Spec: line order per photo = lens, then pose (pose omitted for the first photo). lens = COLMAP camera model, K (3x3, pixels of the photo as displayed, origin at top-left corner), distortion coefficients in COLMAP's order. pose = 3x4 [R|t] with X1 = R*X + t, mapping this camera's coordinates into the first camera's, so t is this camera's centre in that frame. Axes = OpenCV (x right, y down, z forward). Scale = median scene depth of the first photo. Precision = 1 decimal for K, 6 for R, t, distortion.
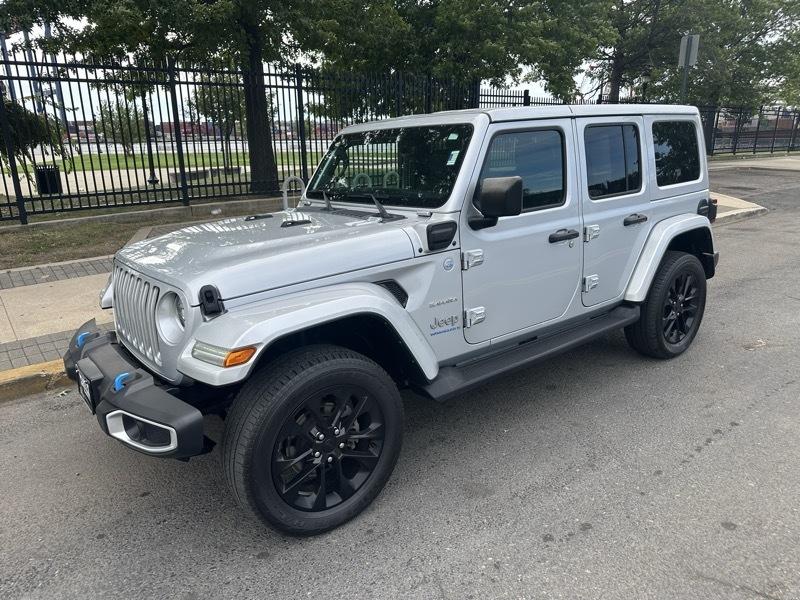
lens RADIAL K [[560.0, 0, 400.1], [0, 560.0, 300.6], [0, 0, 1]] dist [0.011884, -0.014140]
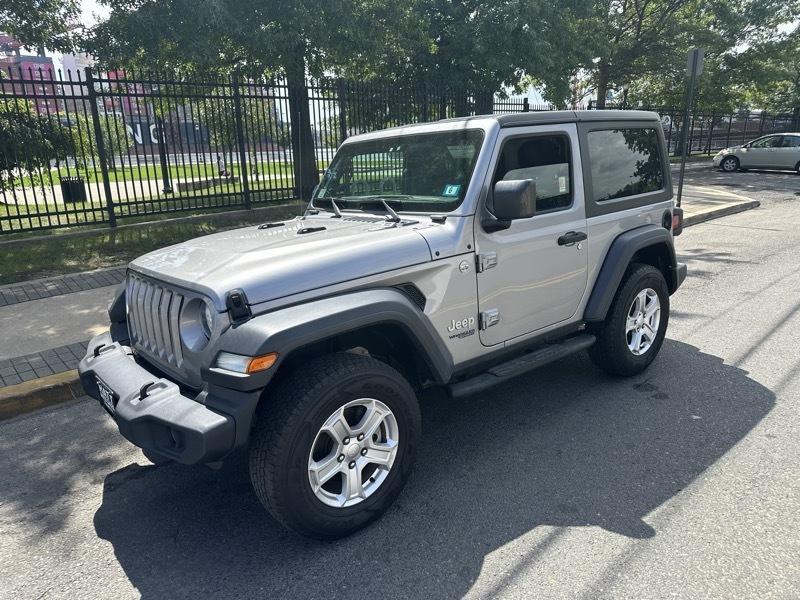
lens RADIAL K [[560.0, 0, 396.0], [0, 560.0, 300.6], [0, 0, 1]] dist [0.011884, -0.014140]
pose [[0.998633, -0.029919, 0.042864, -0.127156], [0.030527, 0.999442, -0.013583, 0.029472], [-0.042434, 0.014873, 0.998989, -0.088485]]
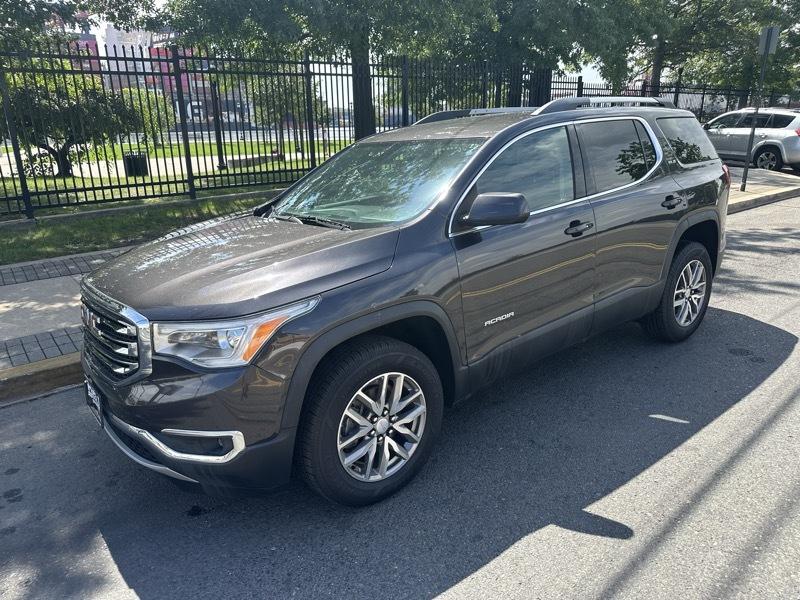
lens RADIAL K [[560.0, 0, 377.9], [0, 560.0, 320.2], [0, 0, 1]] dist [0.011884, -0.014140]
pose [[0.999942, -0.007616, -0.007588, -0.242034], [0.007989, 0.998695, 0.050452, 0.052173], [0.007194, -0.050509, 0.998698, -0.154292]]
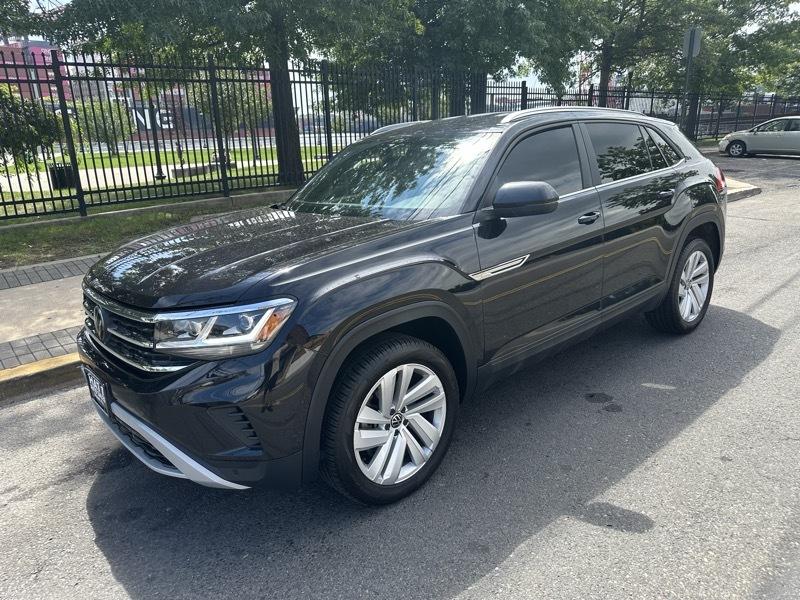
lens RADIAL K [[560.0, 0, 393.3], [0, 560.0, 296.1], [0, 0, 1]] dist [0.011884, -0.014140]
pose [[0.999333, -0.027359, 0.024177, -0.083431], [0.027275, 0.999621, 0.003801, 0.021774], [-0.024272, -0.003139, 0.999700, -0.062017]]
